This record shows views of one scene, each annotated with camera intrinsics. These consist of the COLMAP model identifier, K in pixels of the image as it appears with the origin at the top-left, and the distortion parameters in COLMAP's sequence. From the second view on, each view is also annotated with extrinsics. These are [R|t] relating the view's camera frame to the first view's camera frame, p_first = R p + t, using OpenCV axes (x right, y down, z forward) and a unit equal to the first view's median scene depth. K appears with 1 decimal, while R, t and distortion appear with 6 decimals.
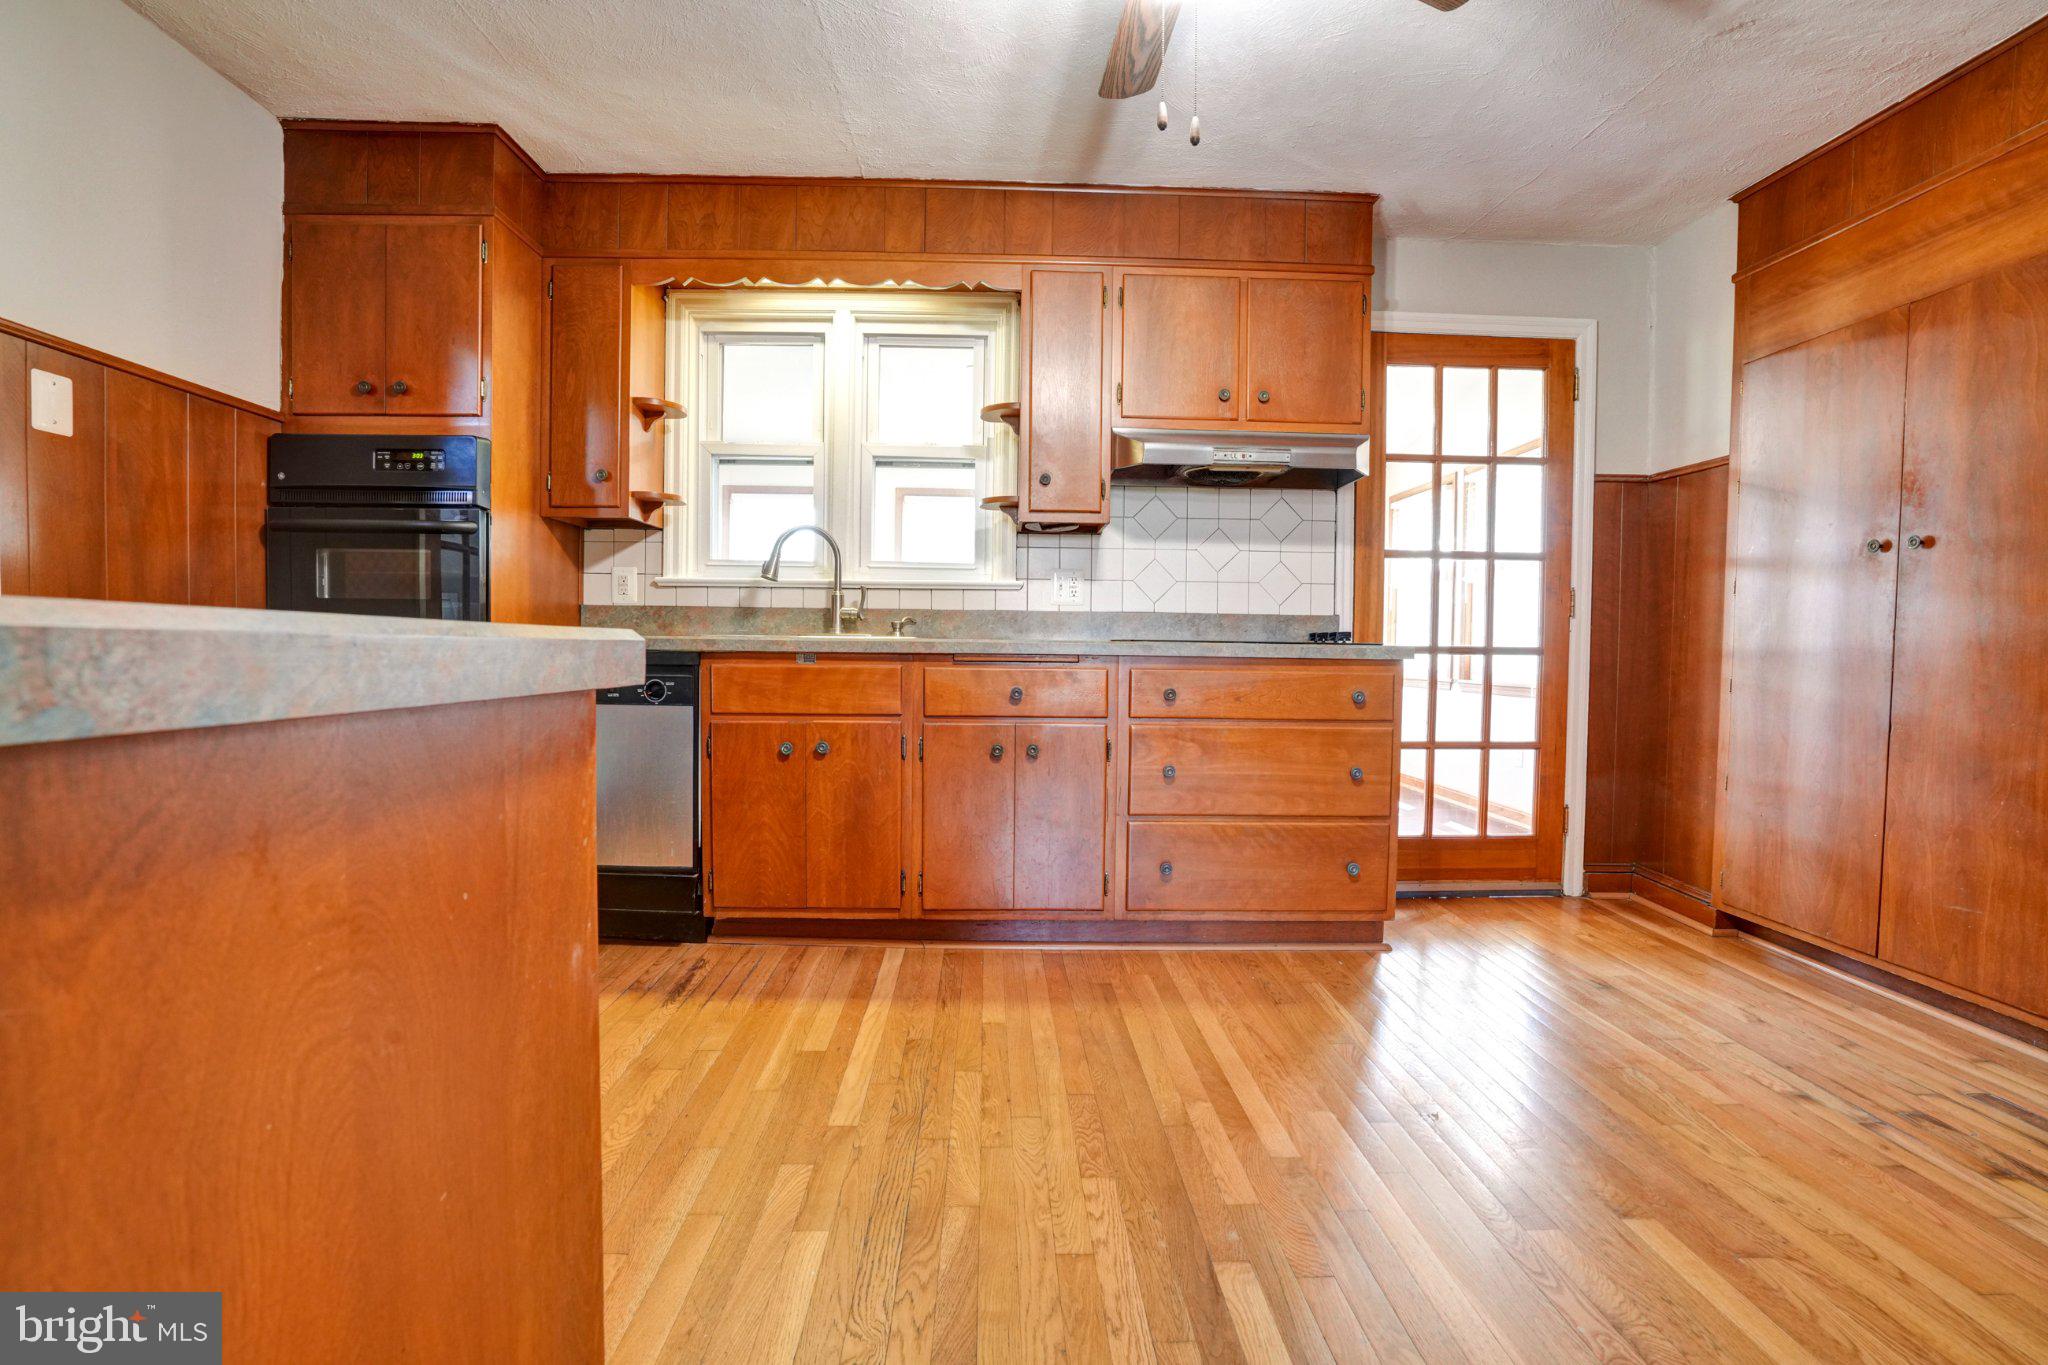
lens RADIAL K [[948.9, 0, 1023.1], [0, 948.9, 679.1], [0, 0, 1]] dist [-0.060609, 0.025242]
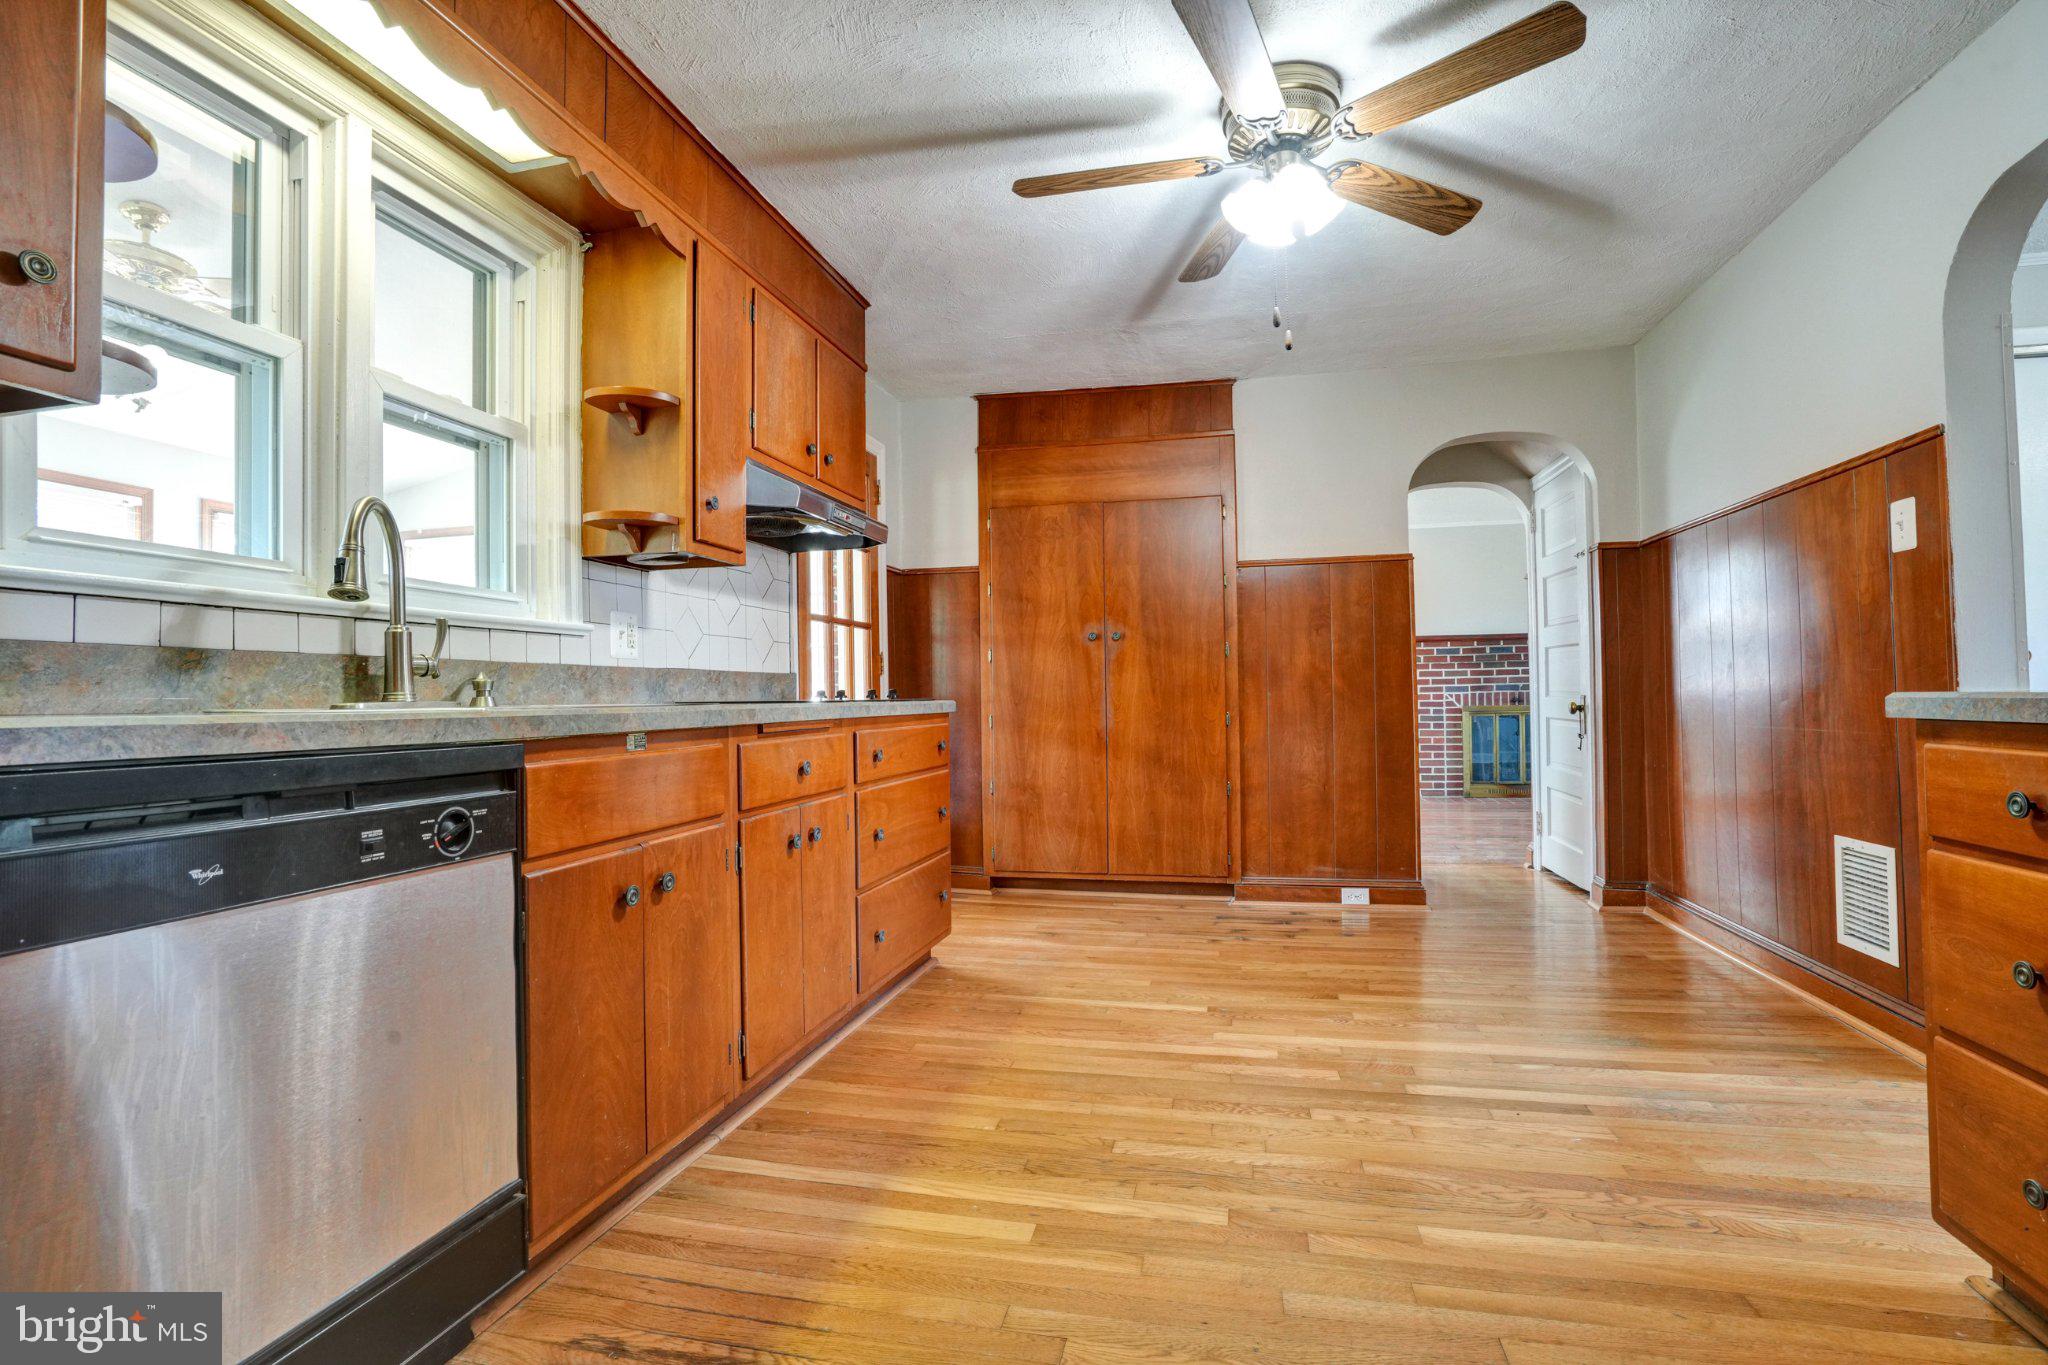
lens RADIAL K [[948.9, 0, 1023.1], [0, 948.9, 679.1], [0, 0, 1]] dist [-0.060609, 0.025242]
pose [[0.255657, 0.001014, 0.966767, -0.755224], [0.053576, 0.998448, -0.015215, -0.039783], [-0.965282, 0.055686, 0.255205, 0.609105]]
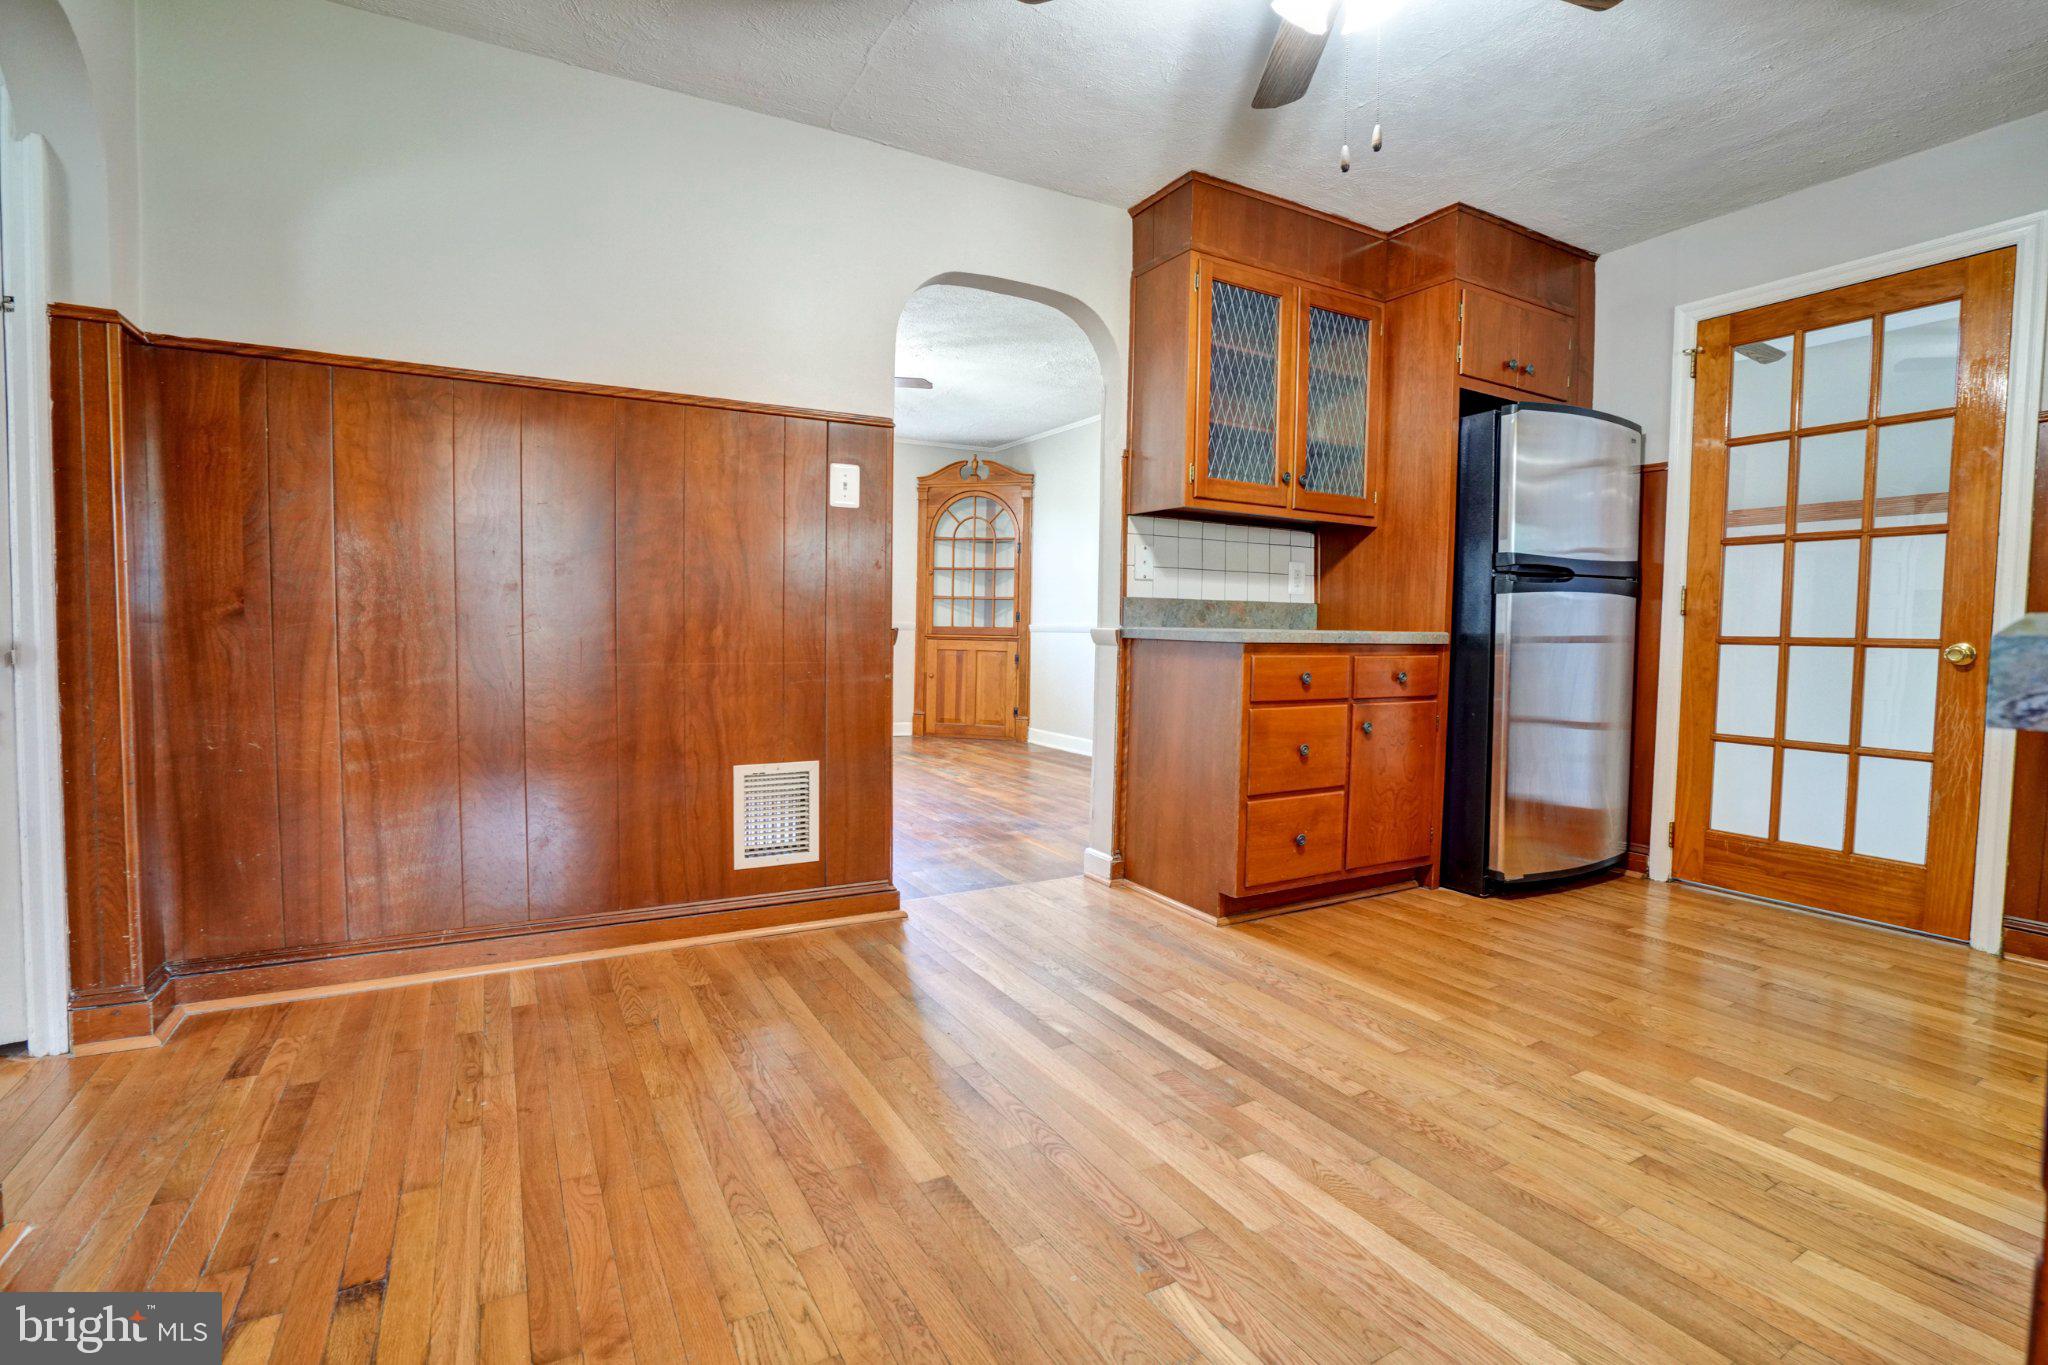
lens RADIAL K [[948.9, 0, 1023.1], [0, 948.9, 679.1], [0, 0, 1]] dist [-0.060609, 0.025242]
pose [[-0.886259, 0.000882, -0.463190, 0.588712], [-0.042582, 0.995608, 0.083371, -0.034243], [0.461229, 0.093612, -0.882329, 1.061863]]
